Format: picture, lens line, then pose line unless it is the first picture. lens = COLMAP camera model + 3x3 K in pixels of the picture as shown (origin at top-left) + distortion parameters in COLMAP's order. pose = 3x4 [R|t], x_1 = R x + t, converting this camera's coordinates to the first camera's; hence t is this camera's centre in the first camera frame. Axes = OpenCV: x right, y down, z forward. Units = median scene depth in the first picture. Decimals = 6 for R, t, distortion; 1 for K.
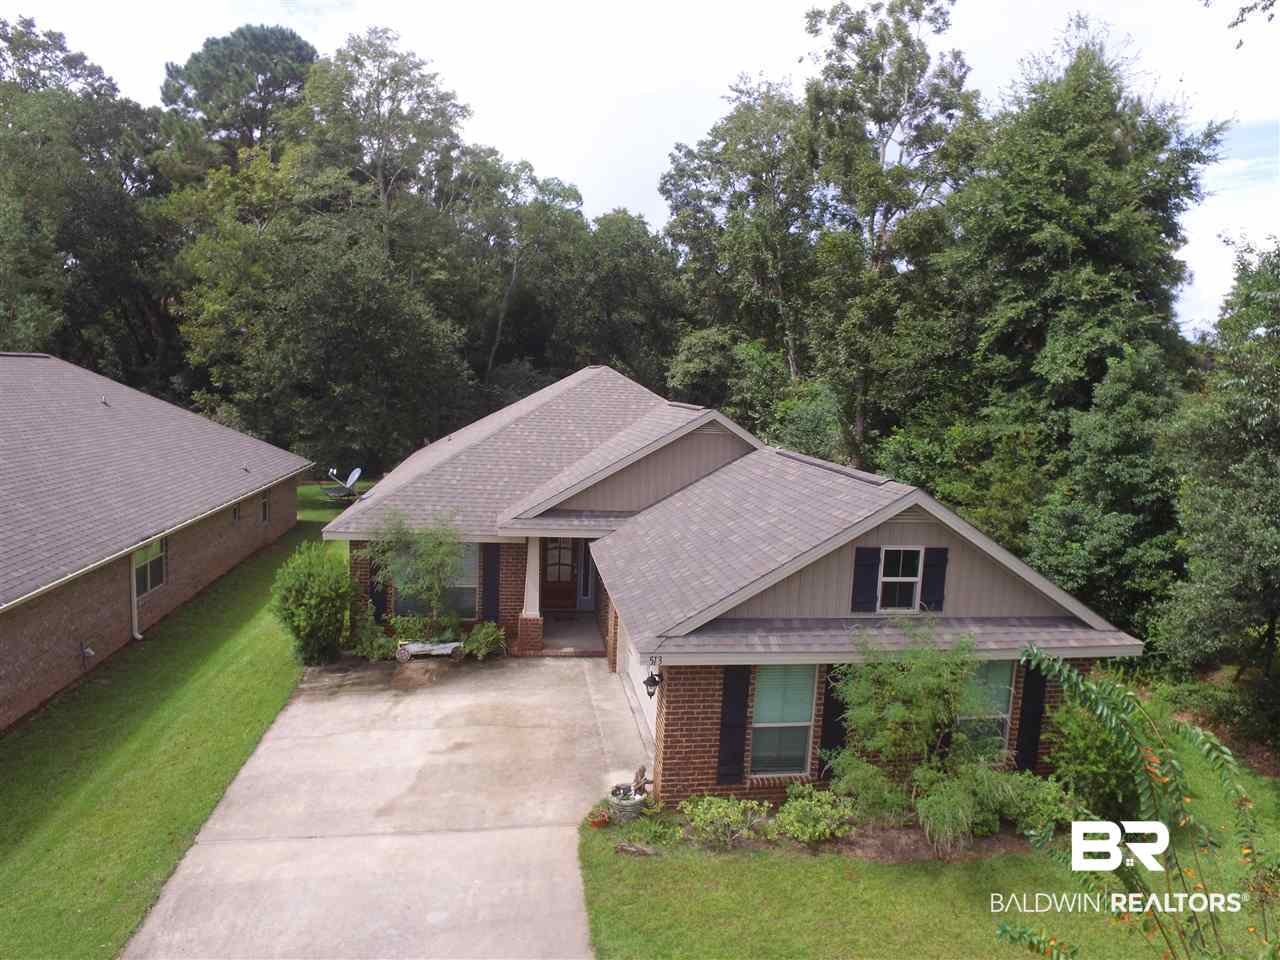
lens RADIAL K [[883.0, 0, 640.0], [0, 883.0, 480.0], [0, 0, 1]] dist [-0.128266, 0.086730]
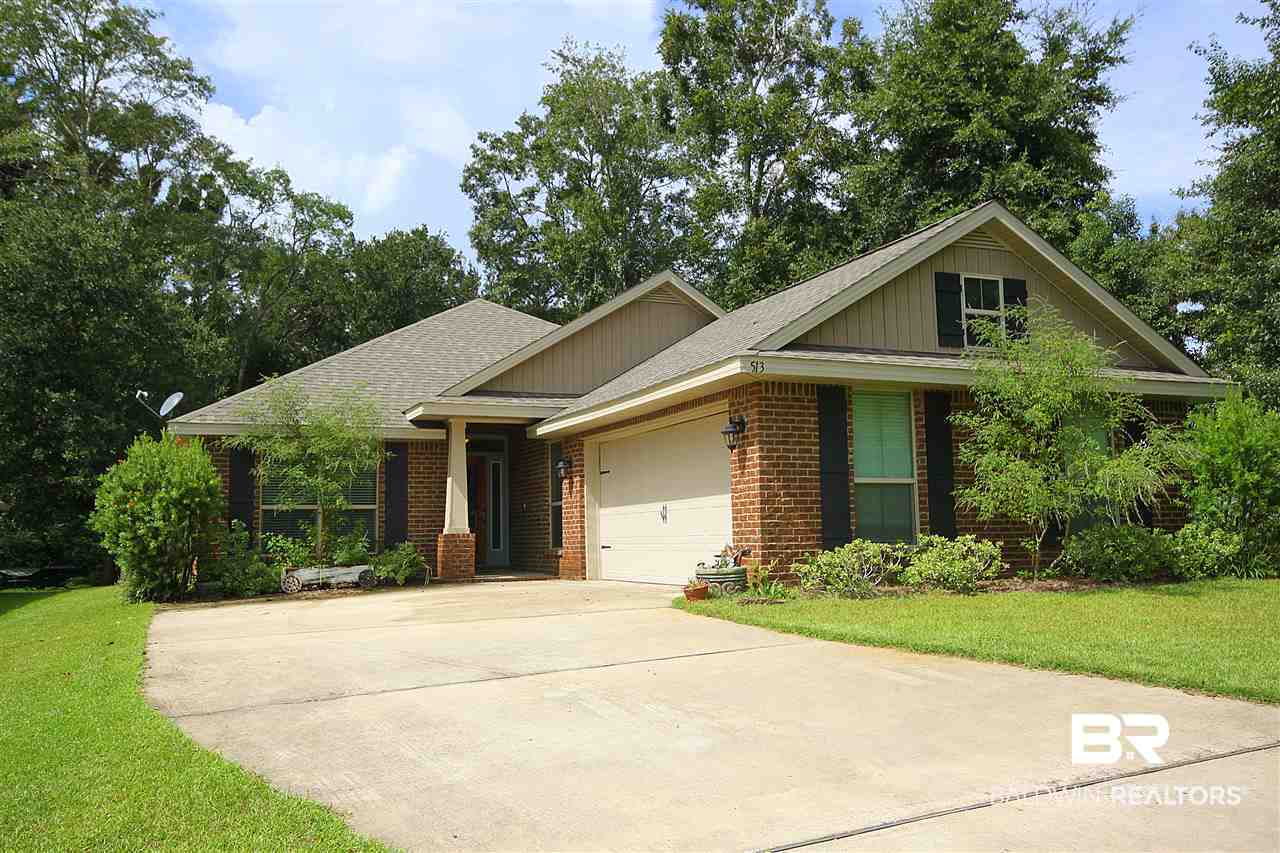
lens RADIAL K [[1136.1, 0, 640.0], [0, 1136.1, 426.5], [0, 0, 1]] dist [-0.052738, 0.141228]
pose [[0.967414, -0.038788, 0.250210, -0.181672], [0.092028, 0.974478, -0.204751, 0.238721], [-0.235882, 0.221106, 0.946294, 0.016434]]
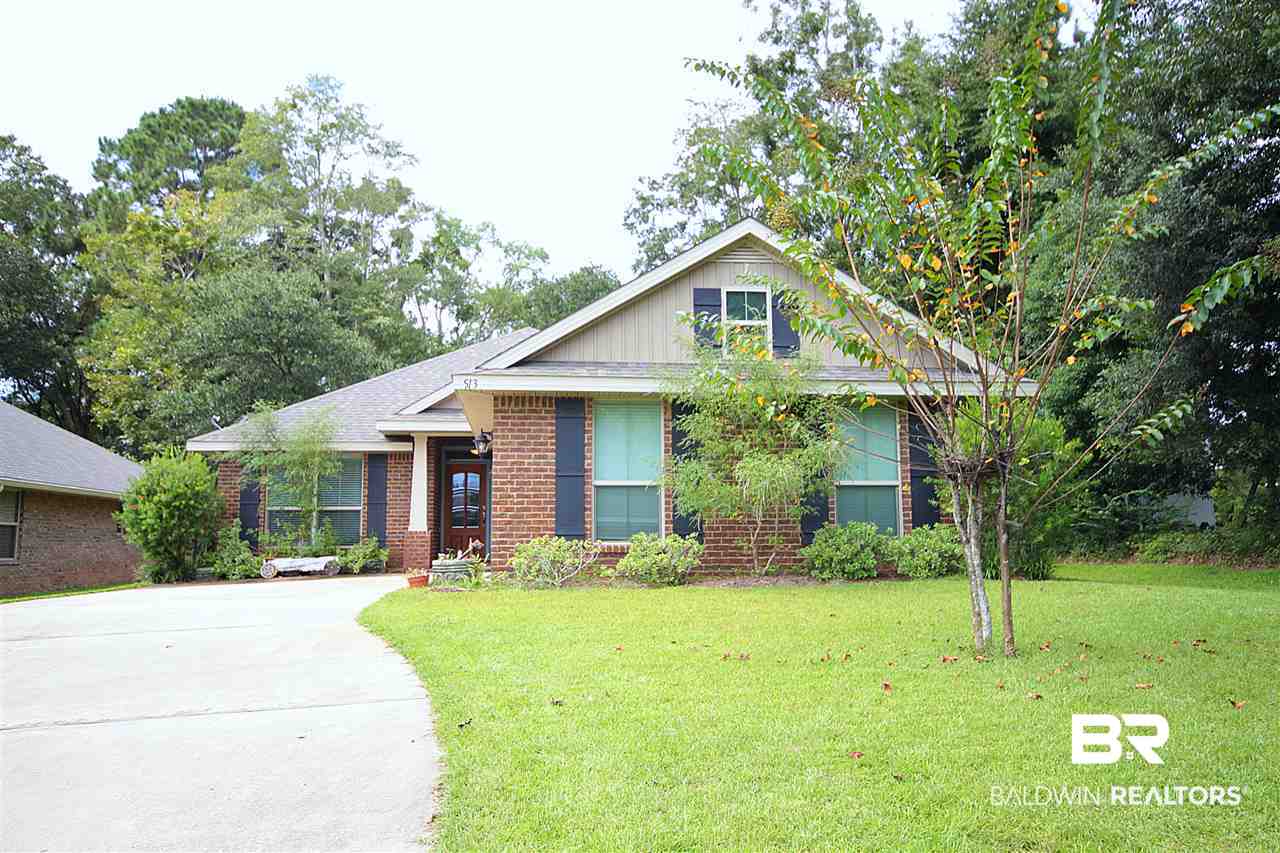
lens RADIAL K [[1038.9, 0, 626.6], [0, 1038.9, 426.5], [0, 0, 1]] dist [-0.006920, 0.000659]
pose [[0.997360, -0.060126, -0.040726, 0.116061], [0.048933, 0.970790, -0.234887, 0.264793], [0.053659, 0.232274, 0.971169, -0.030311]]
